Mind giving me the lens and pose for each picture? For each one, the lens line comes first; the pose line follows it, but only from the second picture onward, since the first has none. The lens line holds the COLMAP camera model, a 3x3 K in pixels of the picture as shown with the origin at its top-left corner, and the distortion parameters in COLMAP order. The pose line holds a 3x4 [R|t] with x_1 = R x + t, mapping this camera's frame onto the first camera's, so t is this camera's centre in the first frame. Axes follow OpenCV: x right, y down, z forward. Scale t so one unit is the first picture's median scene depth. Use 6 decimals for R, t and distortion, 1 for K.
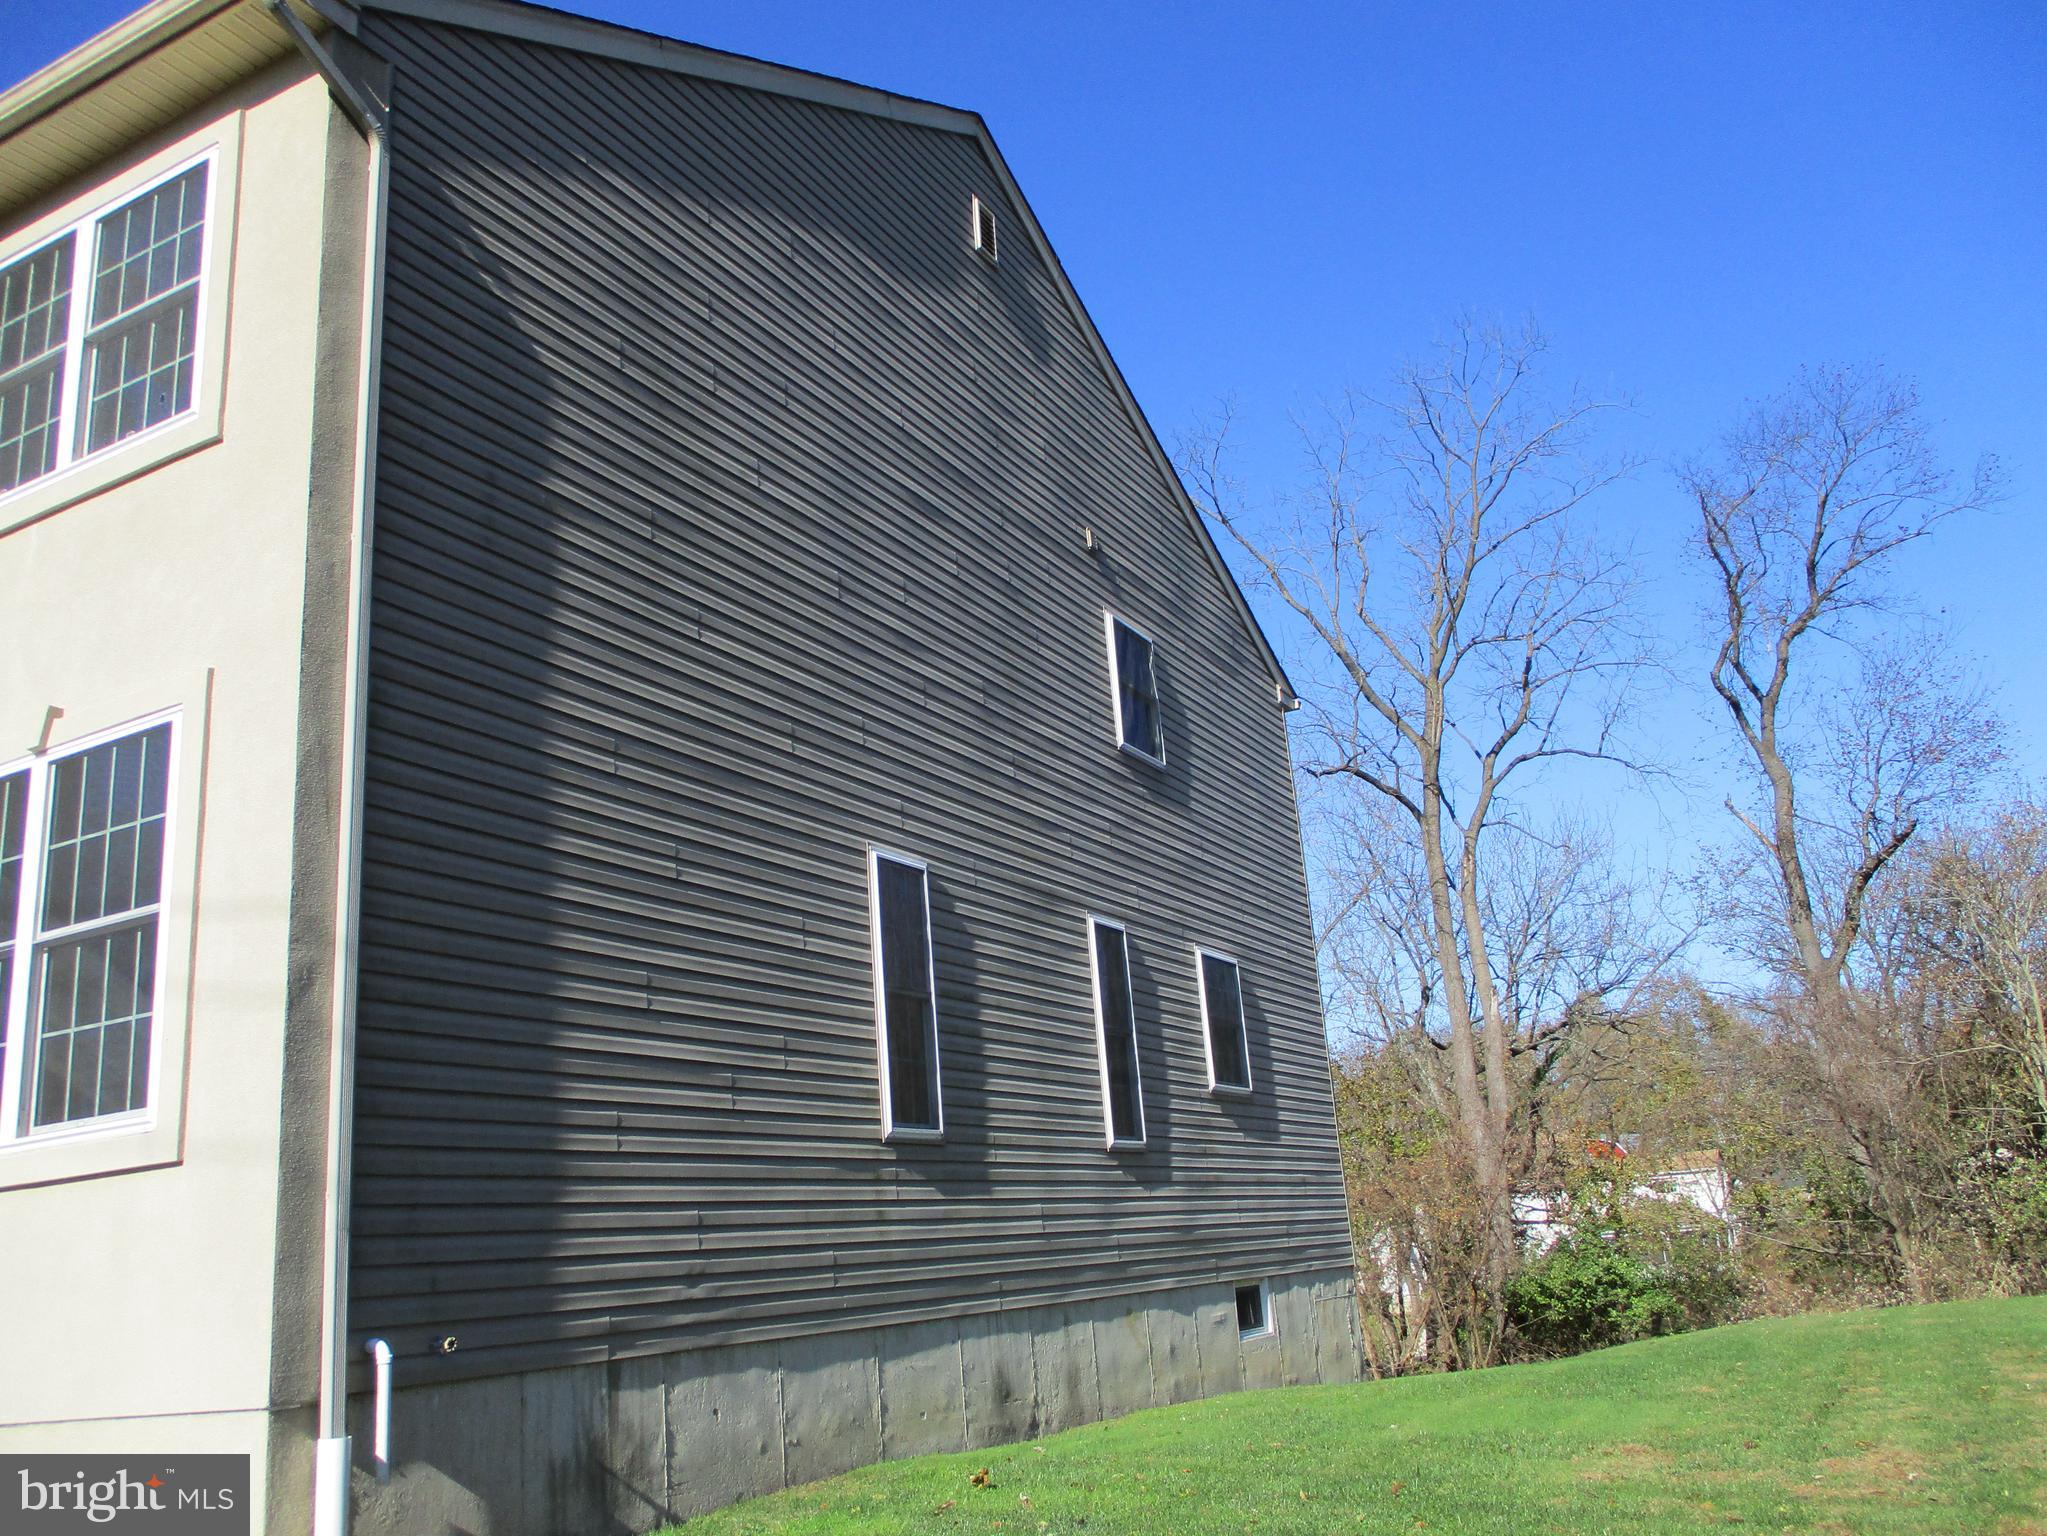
lens RADIAL K [[1712.8, 0, 1037.1], [0, 1712.8, 756.5], [0, 0, 1]] dist [-0.017703, 0.003699]
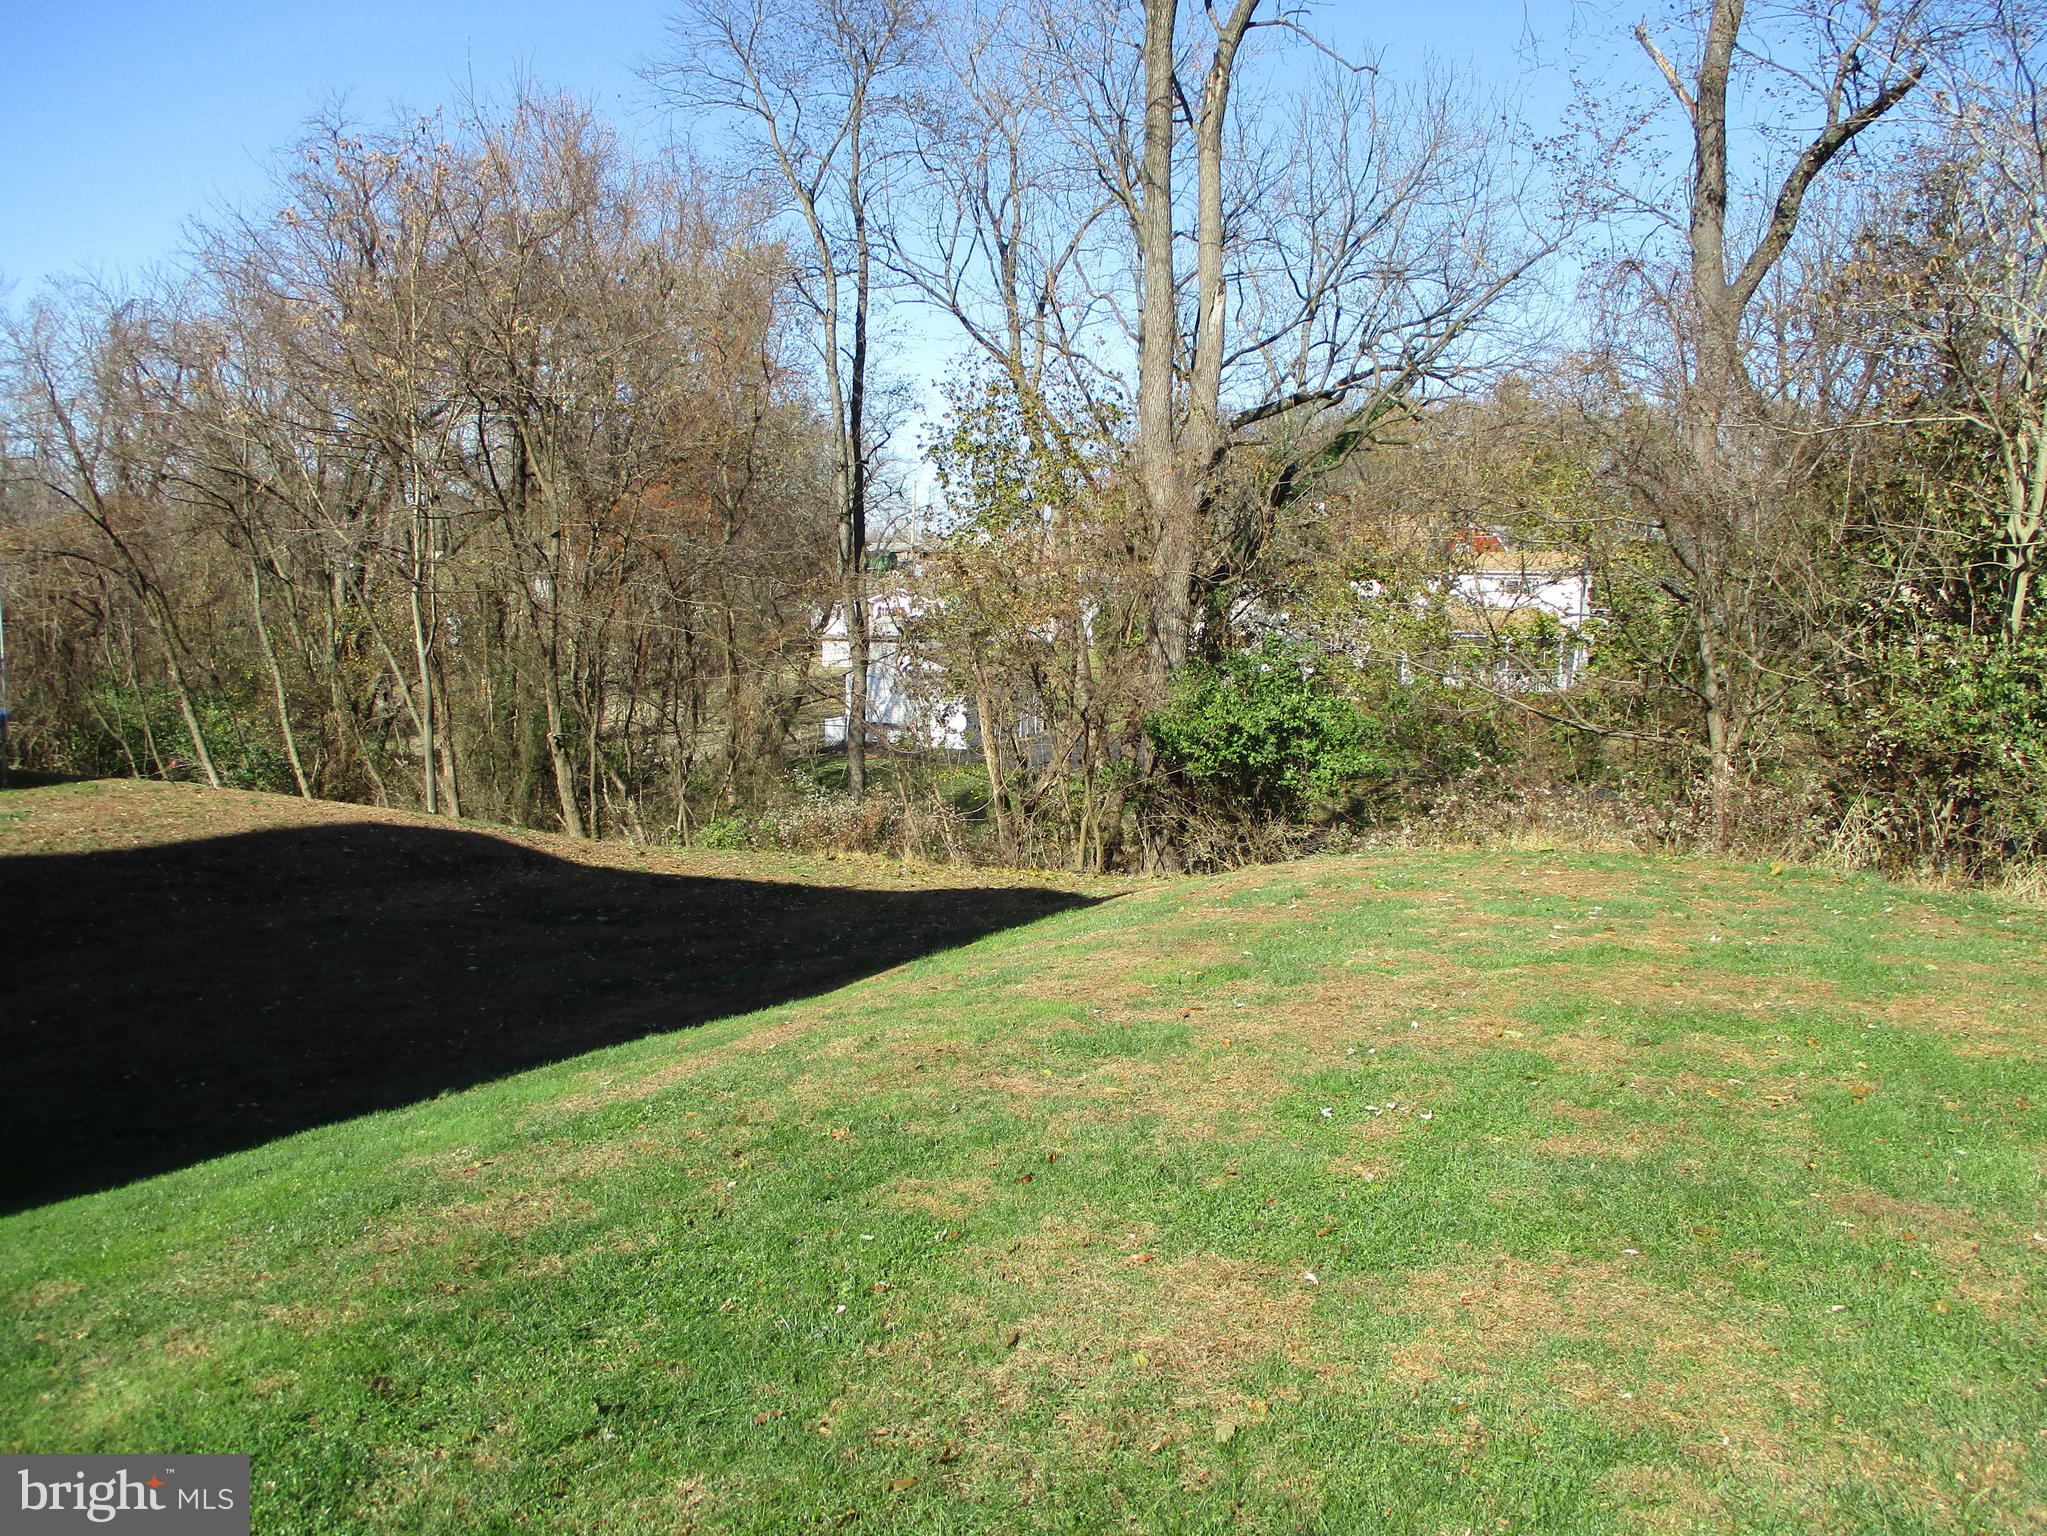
lens RADIAL K [[1712.8, 0, 1008.3], [0, 1712.8, 759.9], [0, 0, 1]] dist [-0.017703, 0.003699]
pose [[0.996362, 0.075881, 0.038801, 0.172159], [-0.084904, 0.923288, 0.374607, 0.064791], [-0.007399, -0.376539, 0.926371, 0.319785]]
